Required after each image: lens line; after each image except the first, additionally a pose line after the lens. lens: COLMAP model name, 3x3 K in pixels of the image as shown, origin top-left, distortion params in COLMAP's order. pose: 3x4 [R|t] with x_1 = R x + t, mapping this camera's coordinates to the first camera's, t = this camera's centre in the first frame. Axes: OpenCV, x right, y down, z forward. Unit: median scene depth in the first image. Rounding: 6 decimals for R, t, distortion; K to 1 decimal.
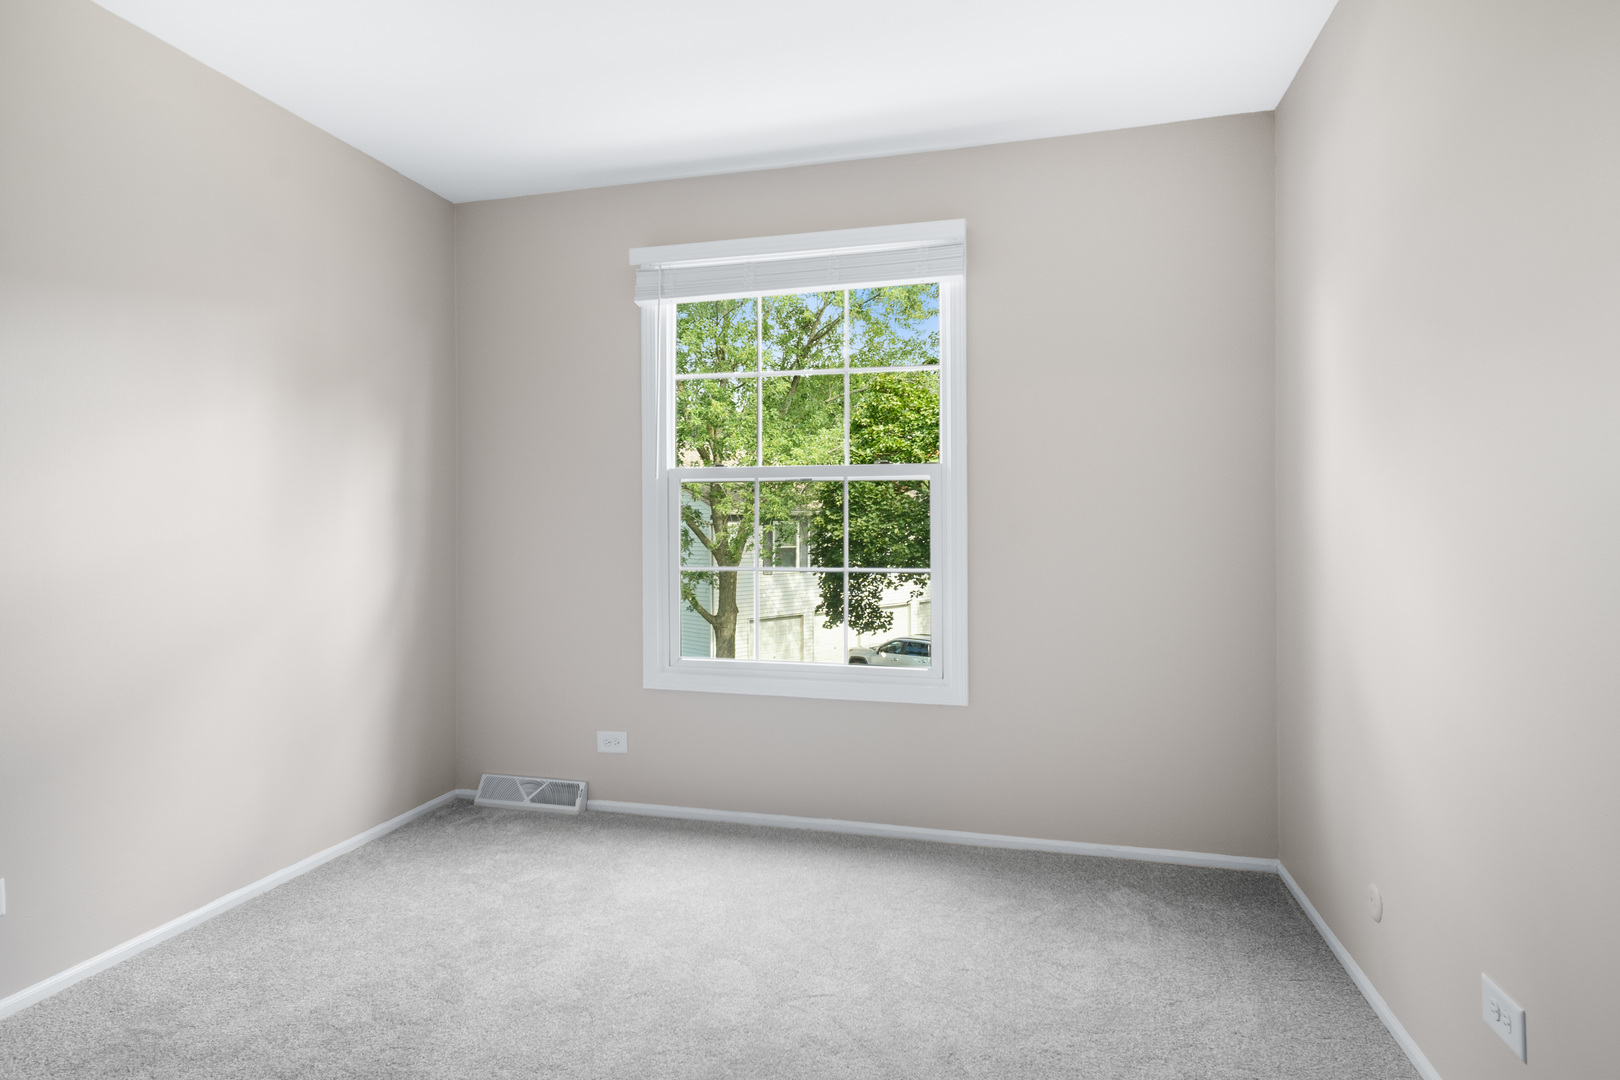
lens RADIAL K [[864.0, 0, 800.0], [0, 864.0, 519.0], [0, 0, 1]] dist [0.018104, -0.000018]
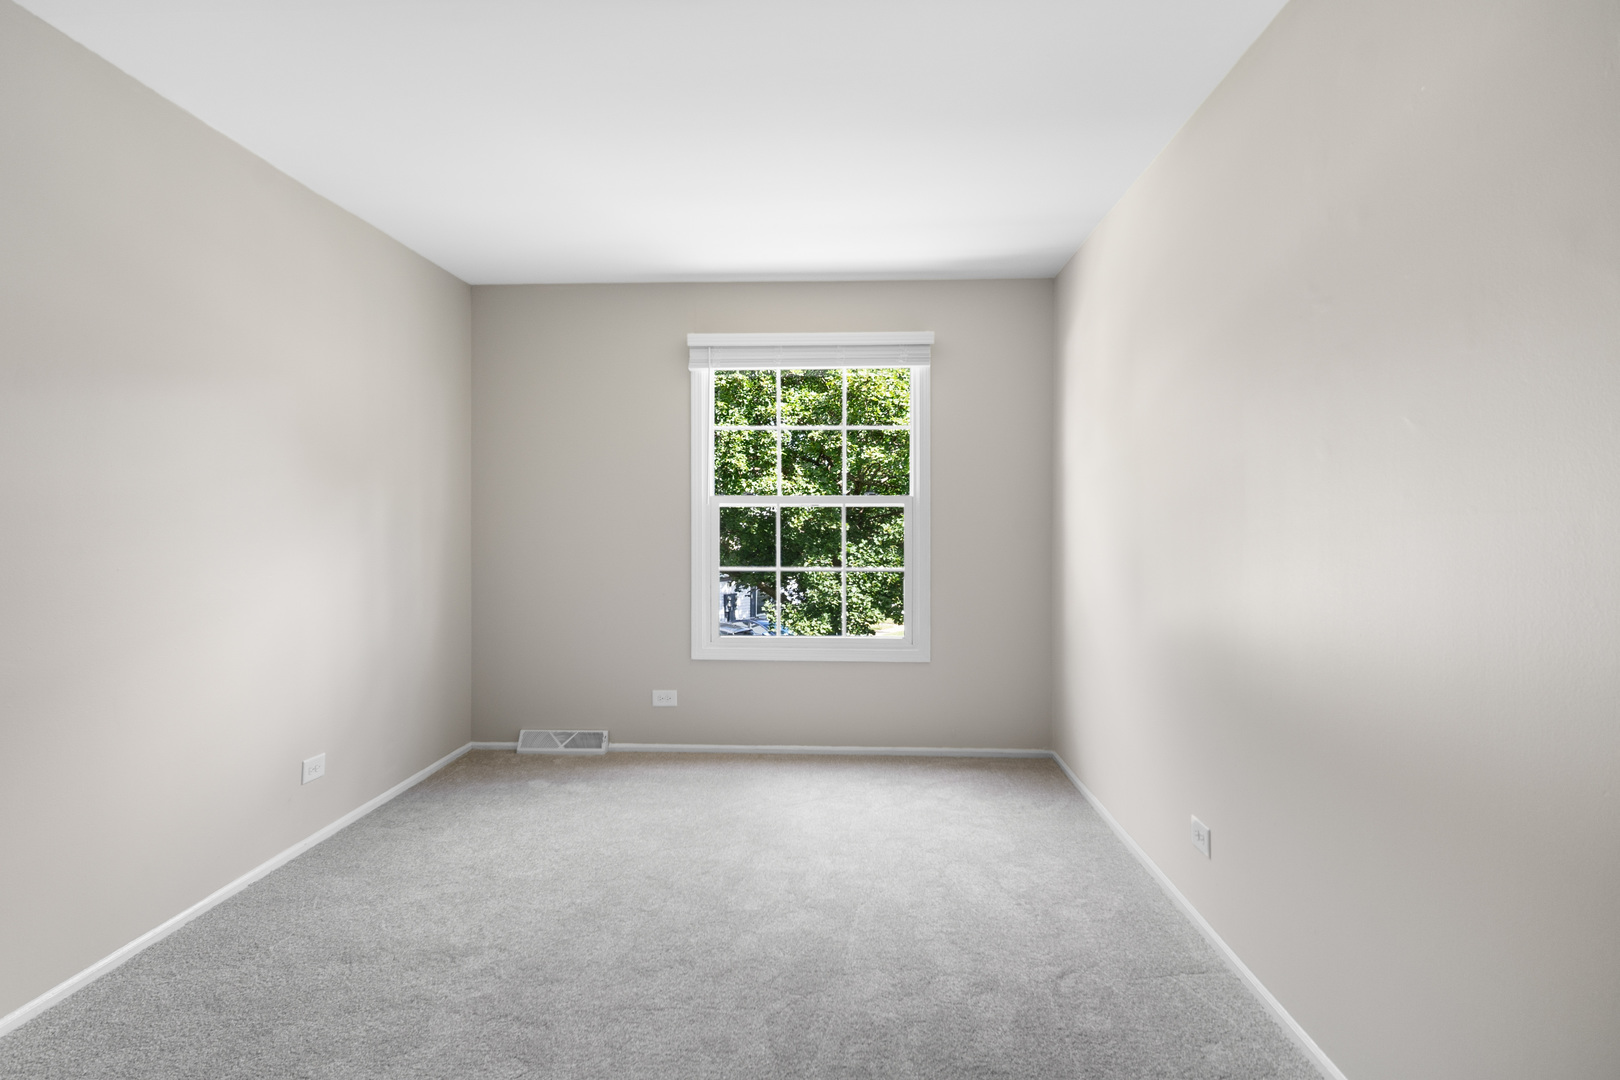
lens RADIAL K [[598.2, 0, 810.0], [0, 598.2, 540.0], [0, 0, 1]] dist [0.021496, -0.000001]
pose [[0.974586, 0.005225, 0.223953, -0.155423], [-0.007346, 0.999936, 0.008639, 0.001868], [-0.223893, -0.010064, 0.974562, 0.034681]]
